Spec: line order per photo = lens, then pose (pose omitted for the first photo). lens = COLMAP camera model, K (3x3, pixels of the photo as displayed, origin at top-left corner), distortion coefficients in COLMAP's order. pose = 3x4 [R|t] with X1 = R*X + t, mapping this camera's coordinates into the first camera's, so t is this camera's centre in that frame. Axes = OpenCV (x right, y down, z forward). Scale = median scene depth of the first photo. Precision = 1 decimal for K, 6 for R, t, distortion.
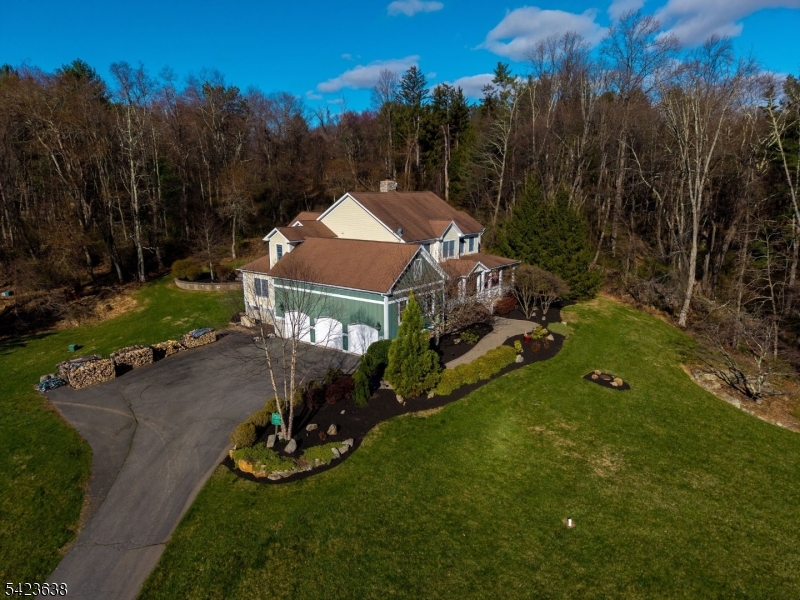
lens RADIAL K [[540.0, 0, 402.2], [0, 540.0, 301.7], [0, 0, 1]] dist [0.013221, -0.005092]
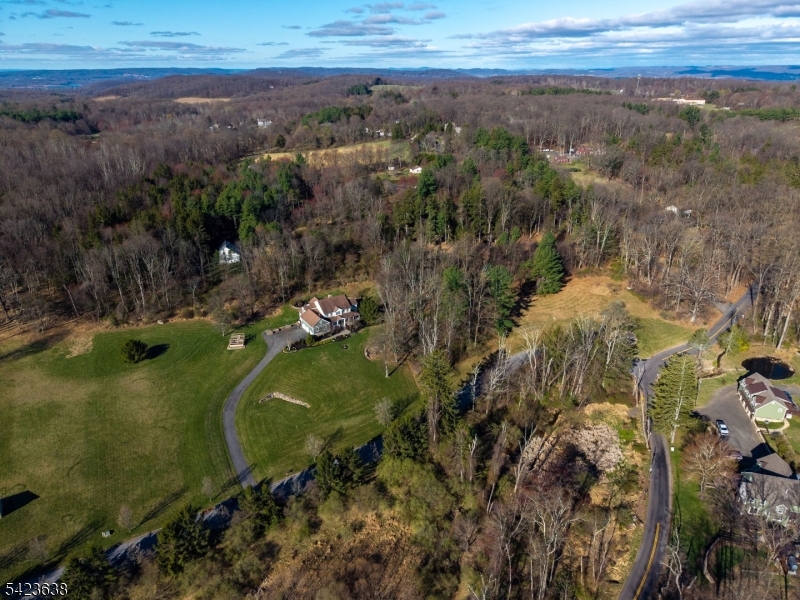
lens RADIAL K [[540.0, 0, 402.2], [0, 540.0, 301.7], [0, 0, 1]] dist [0.013221, -0.005092]
pose [[0.941313, 0.133848, -0.309863, 2.143031], [-0.070227, 0.975588, 0.208076, -1.263015], [0.330149, -0.174103, 0.927733, -3.283622]]
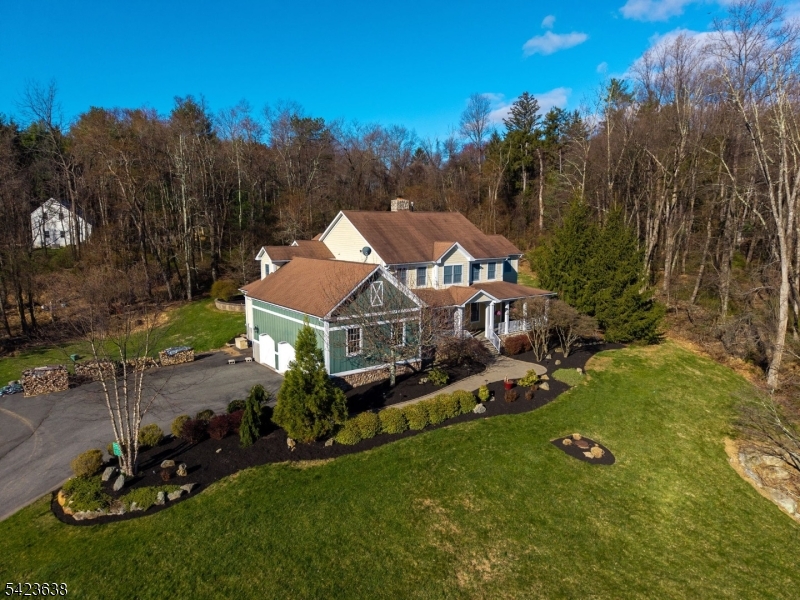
lens RADIAL K [[539.5, 0, 400.0], [0, 539.5, 300.0], [0, 0, 1]] dist [0.038637, -0.048563]
pose [[0.959883, 0.040583, -0.277449, 0.260295], [-0.059333, 0.996462, -0.059520, 0.000032], [0.274051, 0.073594, 0.958895, 0.151974]]
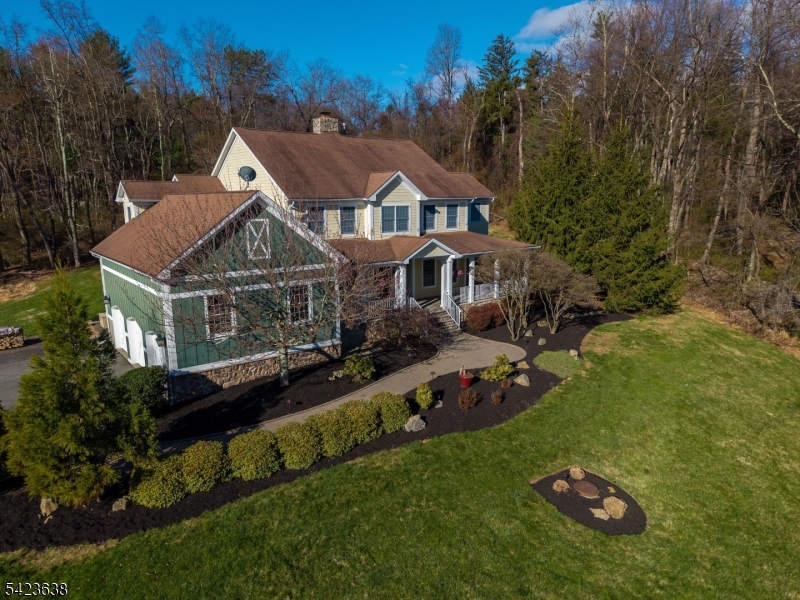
lens RADIAL K [[540.0, 0, 402.2], [0, 540.0, 301.7], [0, 0, 1]] dist [0.013221, -0.005092]
pose [[0.969828, 0.041983, -0.240147, 0.258063], [-0.046130, 0.998867, -0.011670, 0.002835], [0.239385, 0.022395, 0.970666, 0.429824]]
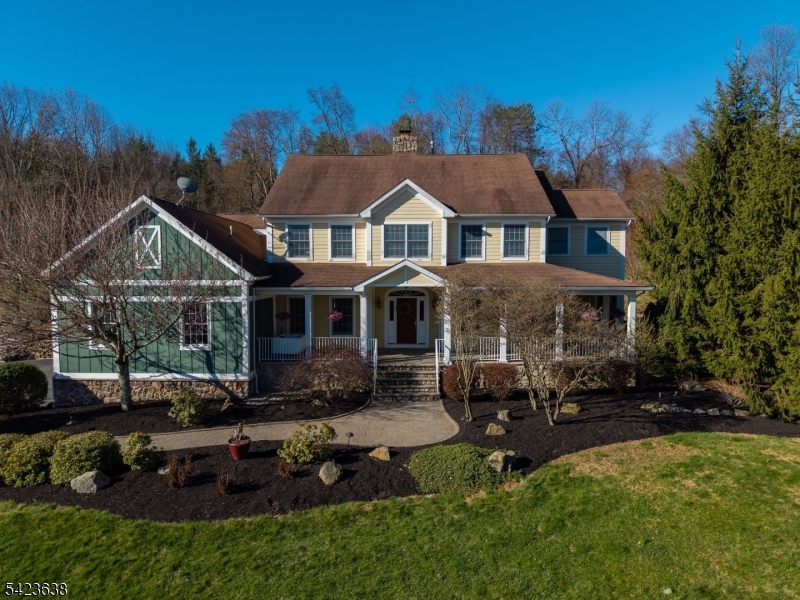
lens RADIAL K [[540.0, 0, 402.2], [0, 540.0, 301.7], [0, 0, 1]] dist [0.013221, -0.005092]
pose [[0.590278, 0.046408, -0.805865, 0.493561], [-0.170899, 0.982899, -0.068576, -0.013081], [0.788901, 0.178201, 0.588115, 0.765486]]
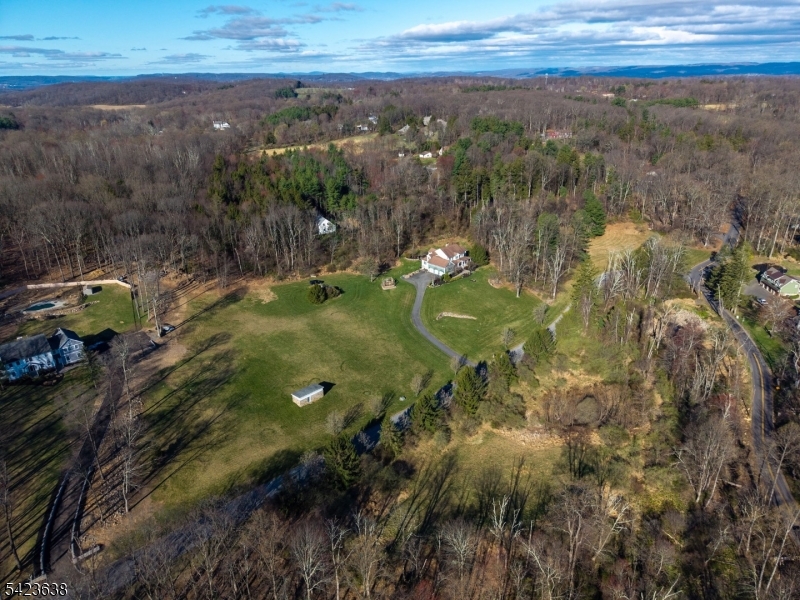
lens RADIAL K [[539.5, 0, 400.0], [0, 539.5, 300.0], [0, 0, 1]] dist [0.038637, -0.048563]
pose [[0.987455, 0.048737, -0.150191, 0.398946], [-0.019401, 0.981415, 0.190912, -0.787719], [0.156704, -0.185603, 0.970049, -5.108926]]
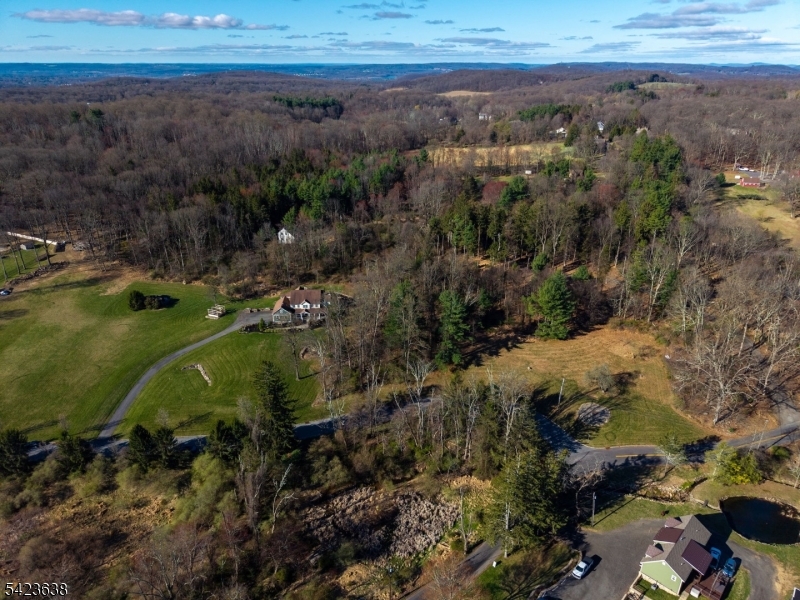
lens RADIAL K [[541.4, 0, 401.8], [0, 541.4, 298.6], [0, 0, 1]] dist [0.003698, -0.000180]
pose [[0.656386, 0.305644, -0.689738, 4.046614], [-0.162488, 0.950074, 0.266377, -1.626641], [0.736719, -0.062772, 0.673279, -1.614487]]
